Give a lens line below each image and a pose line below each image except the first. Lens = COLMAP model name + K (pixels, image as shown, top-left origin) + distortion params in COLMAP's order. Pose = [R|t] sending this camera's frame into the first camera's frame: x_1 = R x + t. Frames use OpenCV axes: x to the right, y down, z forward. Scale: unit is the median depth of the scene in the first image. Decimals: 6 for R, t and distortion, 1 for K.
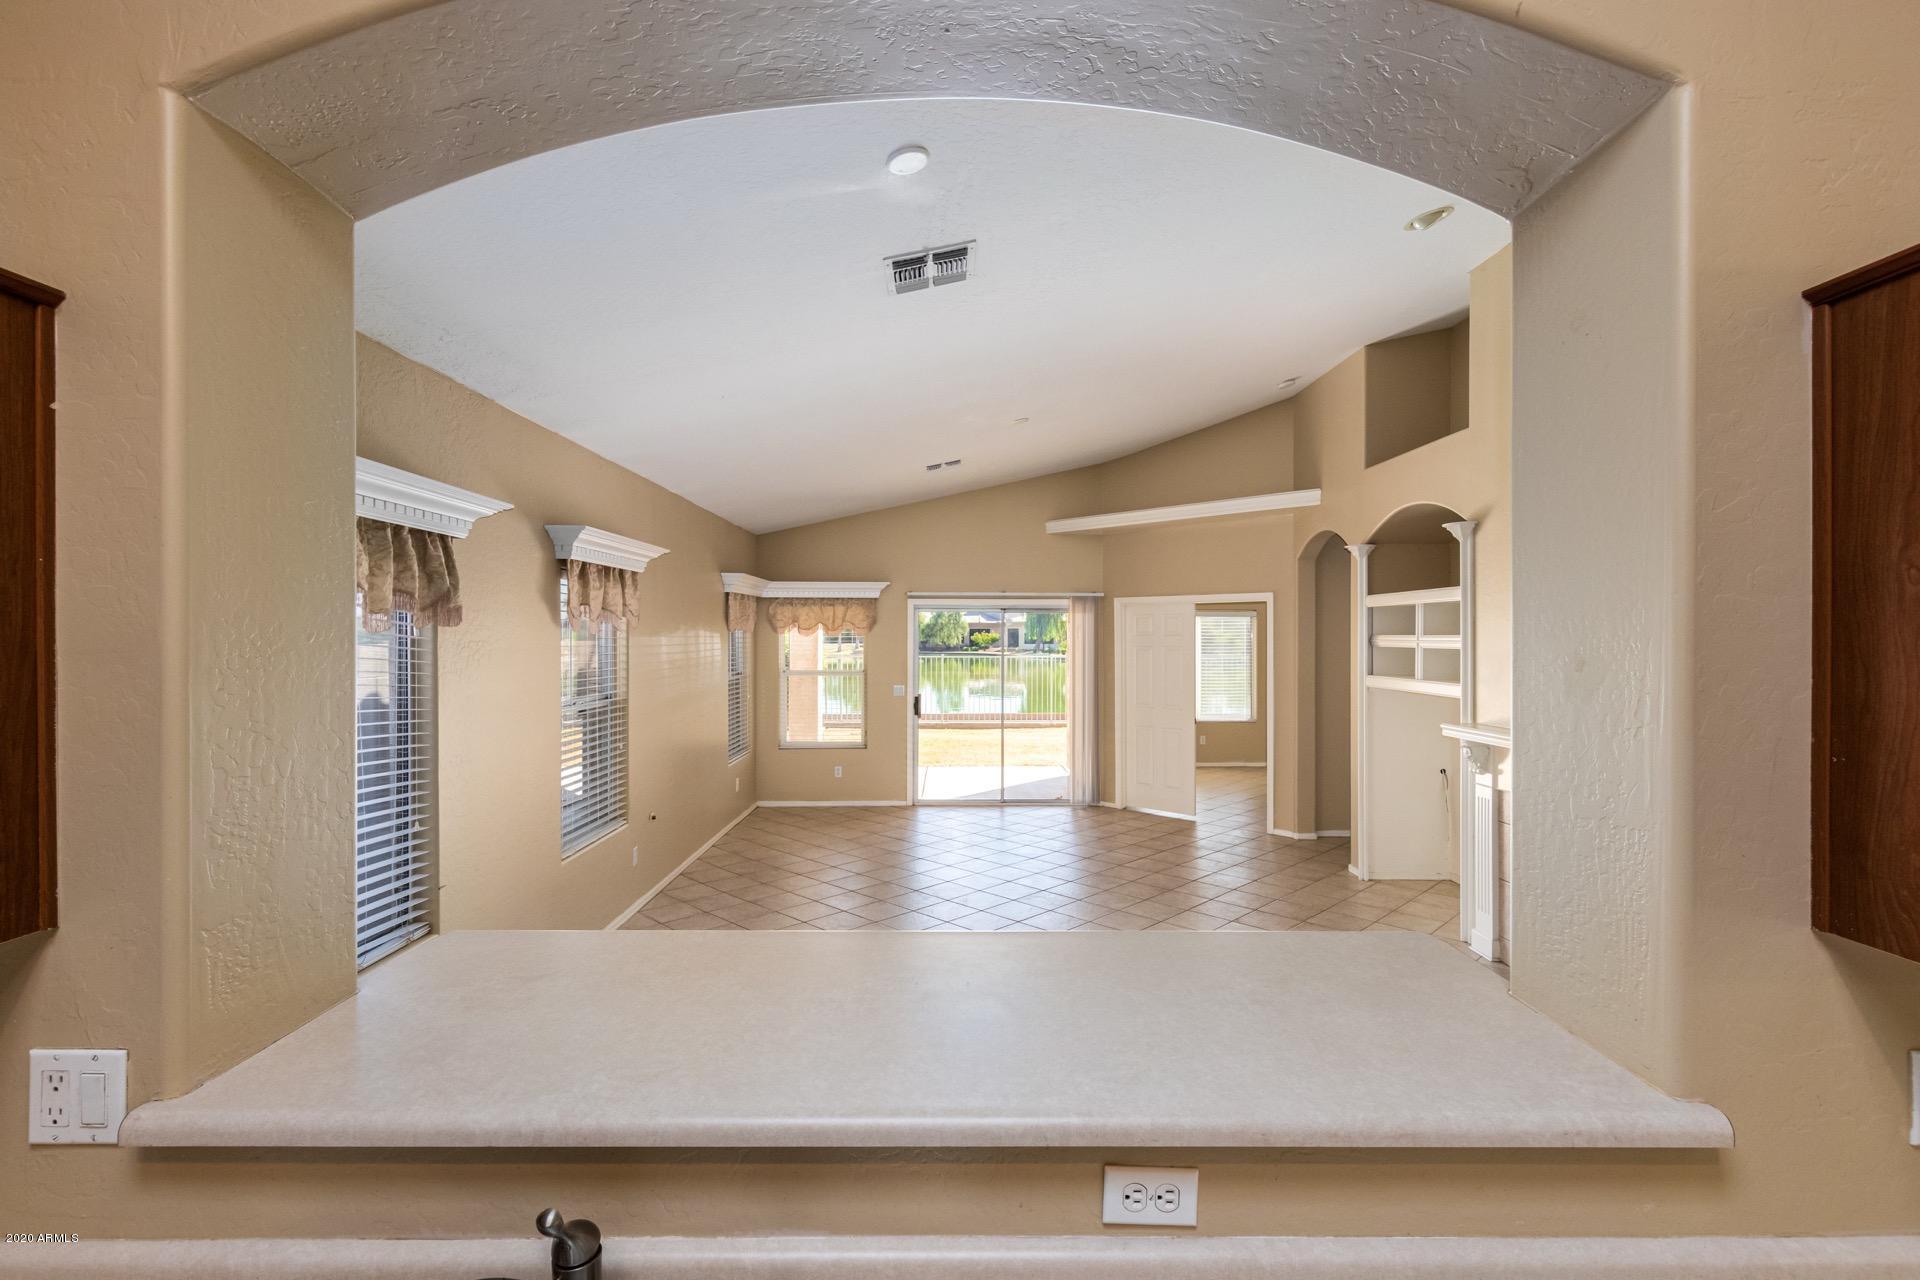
lens RADIAL K [[867.5, 0, 960.0], [0, 867.5, 640.0], [0, 0, 1]] dist [-0.002232, -0.000931]
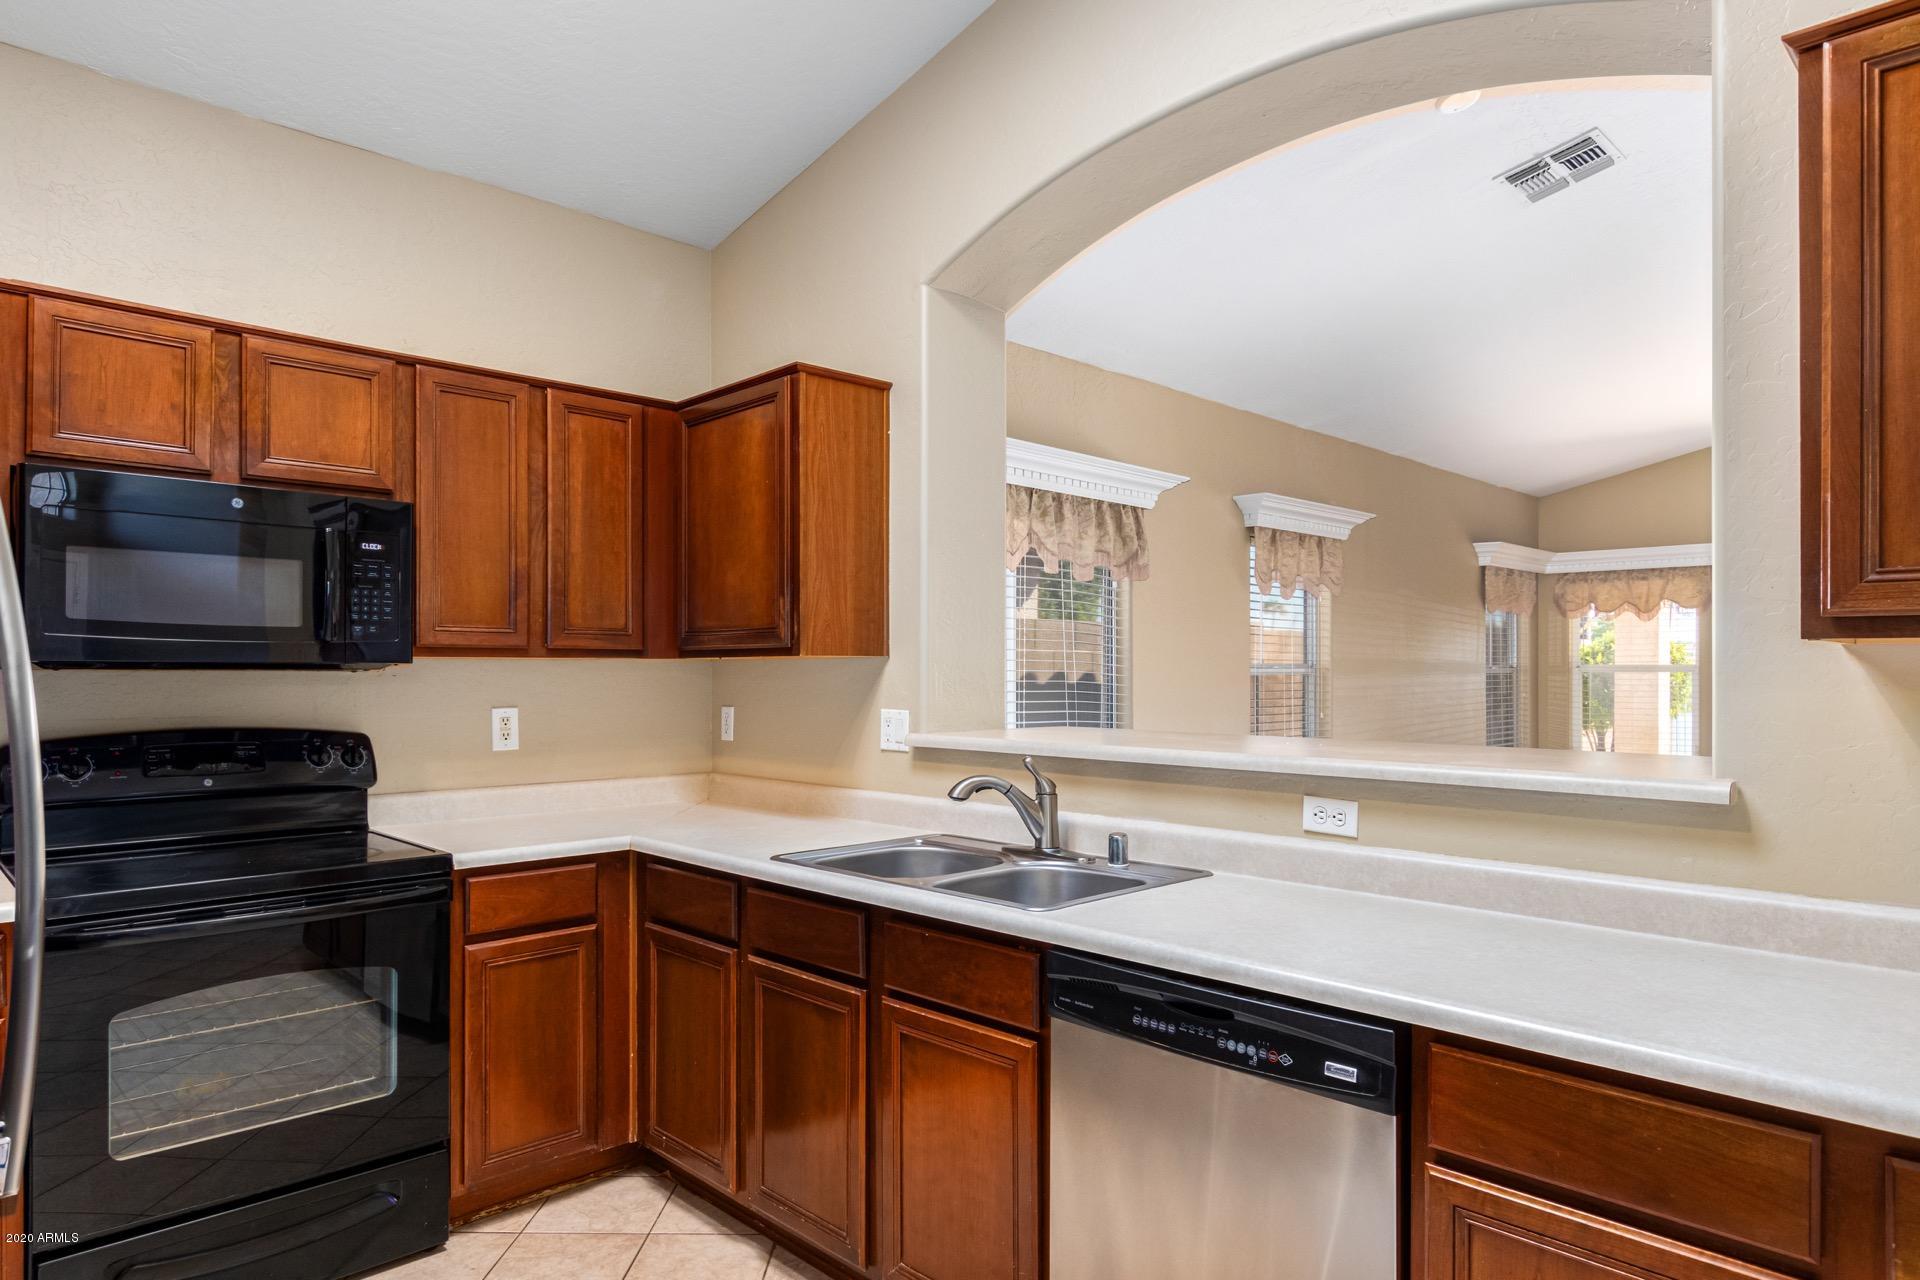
lens RADIAL K [[1155.6, 0, 960.0], [0, 1155.6, 640.0], [0, 0, 1]] dist [0.003140, 0.001465]
pose [[0.692481, -0.021269, -0.721123, 0.423596], [-0.004054, 0.999435, -0.033370, 0.126763], [0.721425, 0.026031, 0.692003, -0.323083]]
